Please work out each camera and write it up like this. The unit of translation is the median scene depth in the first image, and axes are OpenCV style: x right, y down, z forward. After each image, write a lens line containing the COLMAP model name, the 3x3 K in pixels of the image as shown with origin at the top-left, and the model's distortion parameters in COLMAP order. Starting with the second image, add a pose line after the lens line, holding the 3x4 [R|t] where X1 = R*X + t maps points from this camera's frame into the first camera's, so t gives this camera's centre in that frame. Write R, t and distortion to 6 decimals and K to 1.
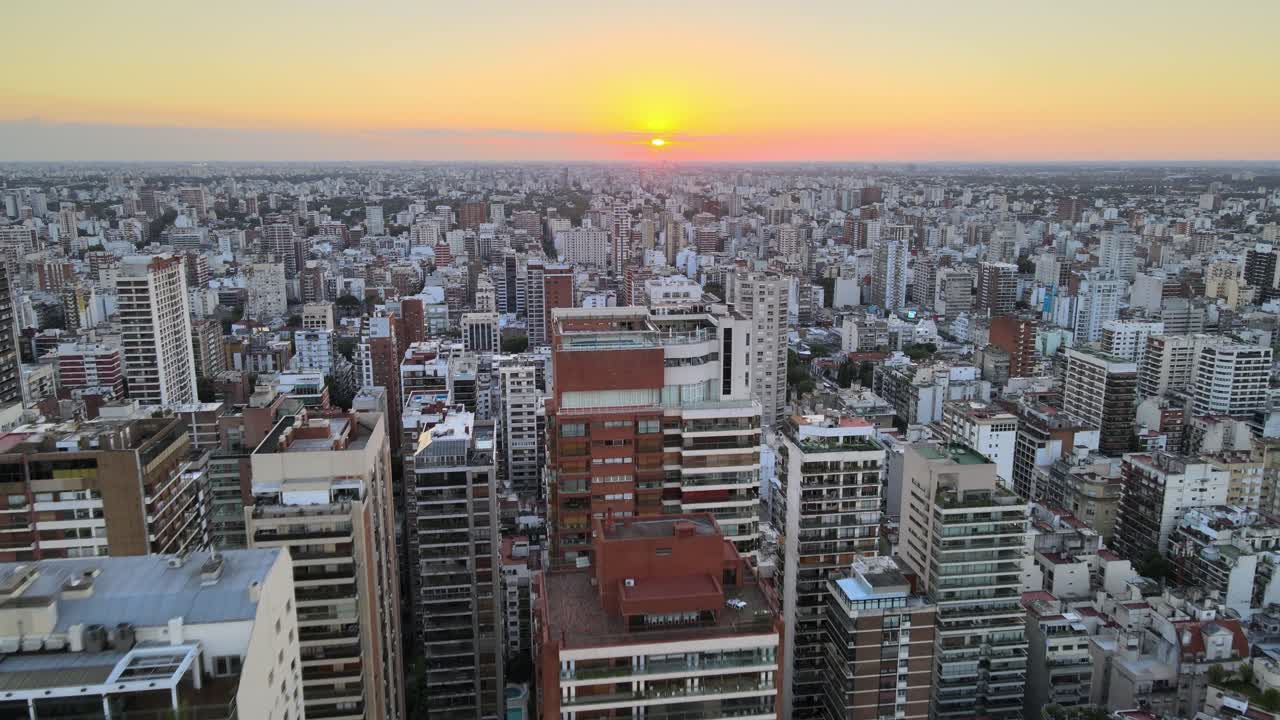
lens RADIAL K [[936.6, 0, 644.9], [0, 936.6, 356.9], [0, 0, 1]] dist [0.000151, 0.026023]
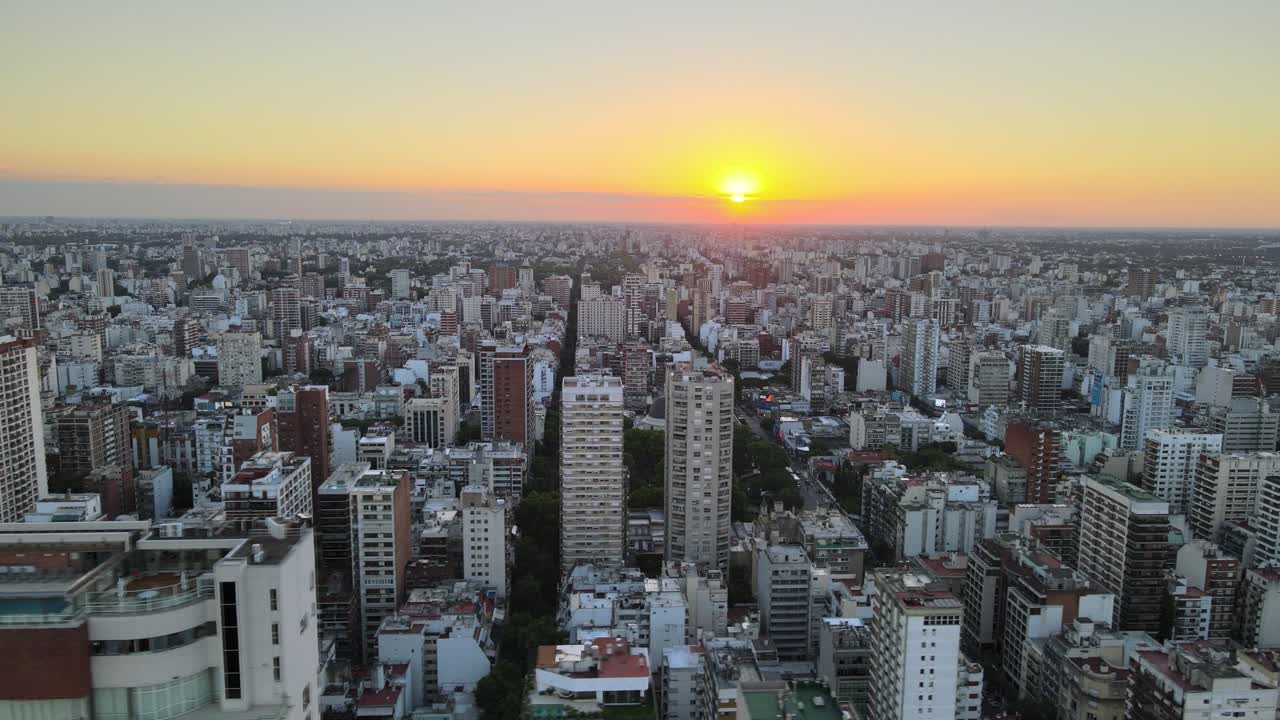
lens RADIAL K [[936.6, 0, 644.9], [0, 936.6, 356.9], [0, 0, 1]] dist [0.000151, 0.026023]
pose [[0.996840, 0.021094, -0.076586, 0.083473], [-0.025924, 0.997699, -0.062639, -0.030112], [0.075088, 0.064427, 0.995093, 0.103857]]
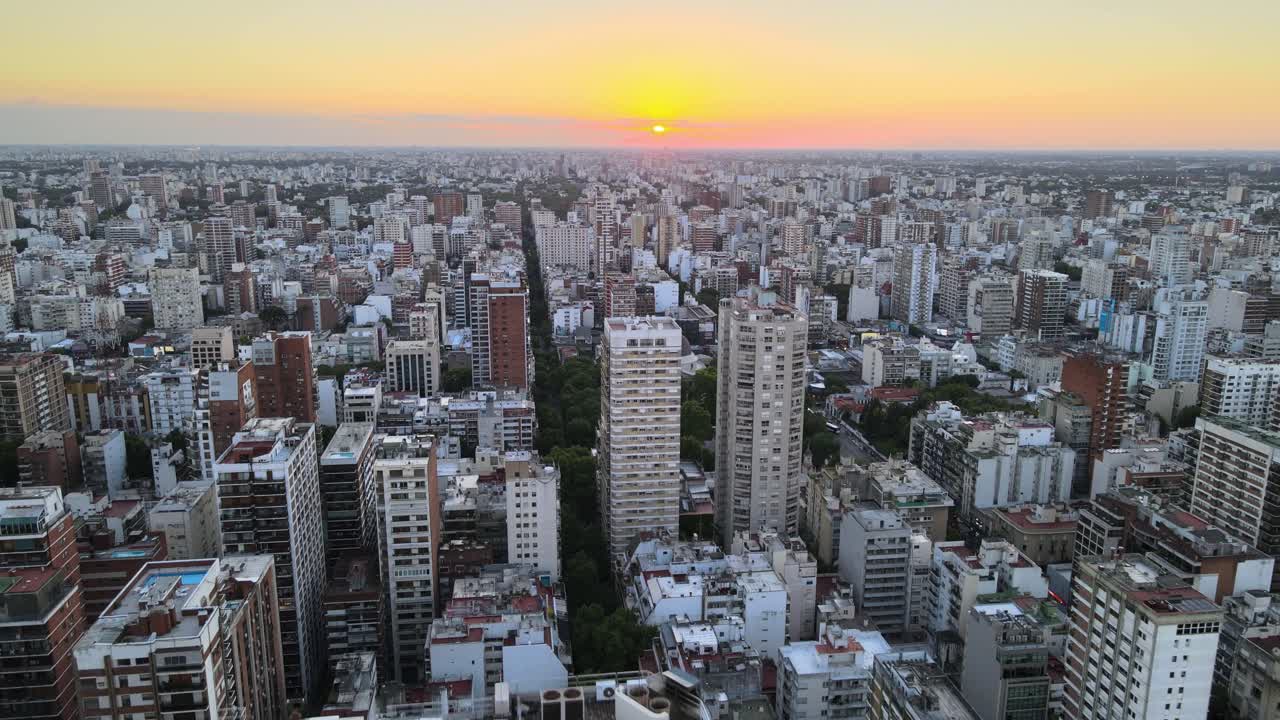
lens RADIAL K [[936.6, 0, 644.9], [0, 936.6, 356.9], [0, 0, 1]] dist [0.000151, 0.026023]
pose [[0.999984, 0.005666, -0.000253, 0.019095], [-0.005662, 0.999892, 0.013568, -0.037998], [0.000330, -0.013566, 0.999908, 0.175234]]
